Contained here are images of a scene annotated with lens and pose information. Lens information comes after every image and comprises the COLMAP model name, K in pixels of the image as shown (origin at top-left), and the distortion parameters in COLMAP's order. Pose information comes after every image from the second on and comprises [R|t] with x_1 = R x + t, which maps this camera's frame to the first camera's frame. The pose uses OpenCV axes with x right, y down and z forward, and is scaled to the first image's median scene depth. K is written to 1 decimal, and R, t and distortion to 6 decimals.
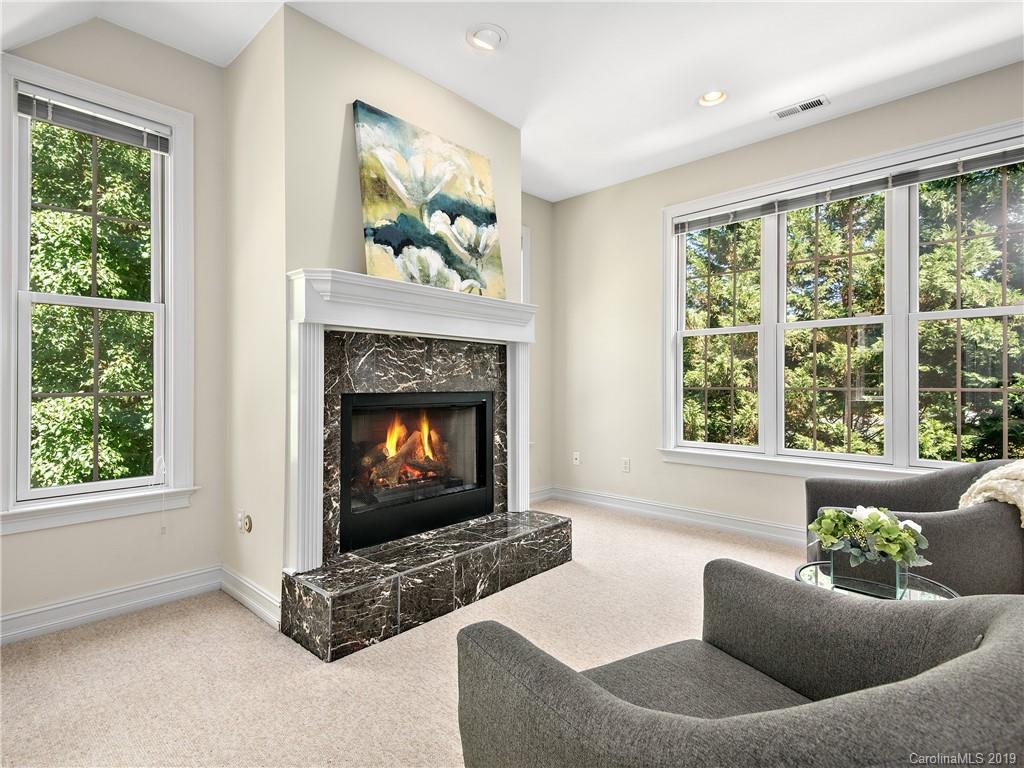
lens RADIAL K [[531.1, 0, 506.3], [0, 531.1, 384.5], [0, 0, 1]] dist [-0.015263, -0.004230]
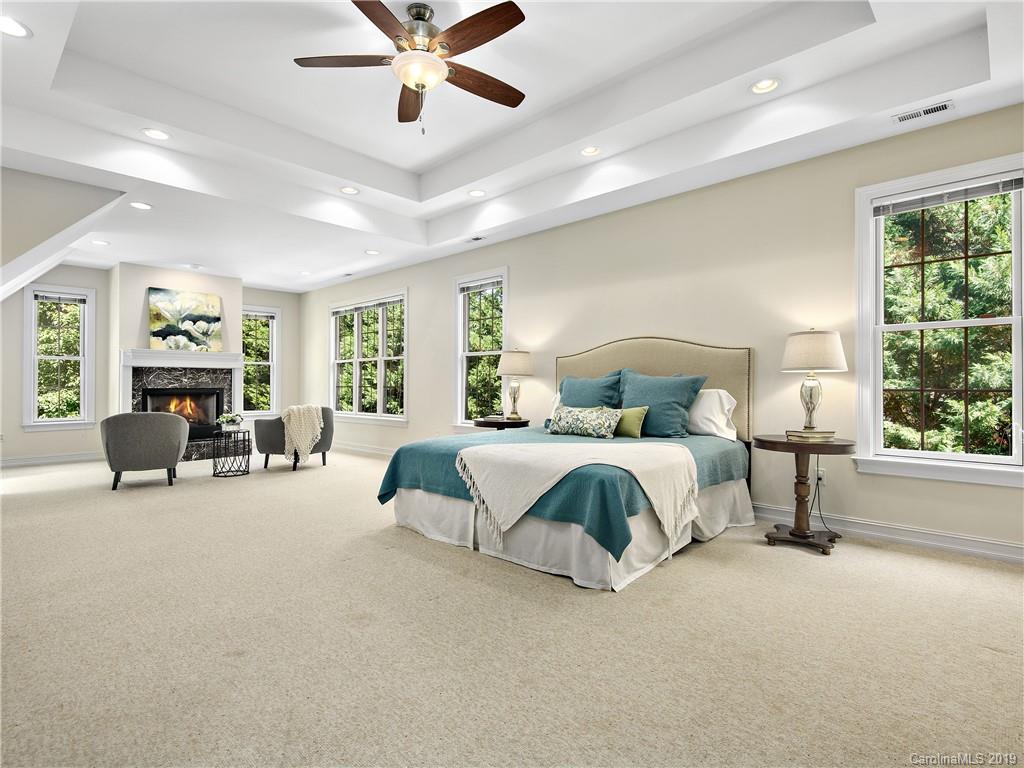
lens RADIAL K [[531.1, 0, 515.9], [0, 531.1, 373.9], [0, 0, 1]] dist [-0.015263, -0.004230]
pose [[0.999987, -0.004980, -0.000523, 1.553260], [0.004970, 0.999815, -0.018561, 0.002675], [0.000615, 0.018558, 0.999828, -1.691693]]
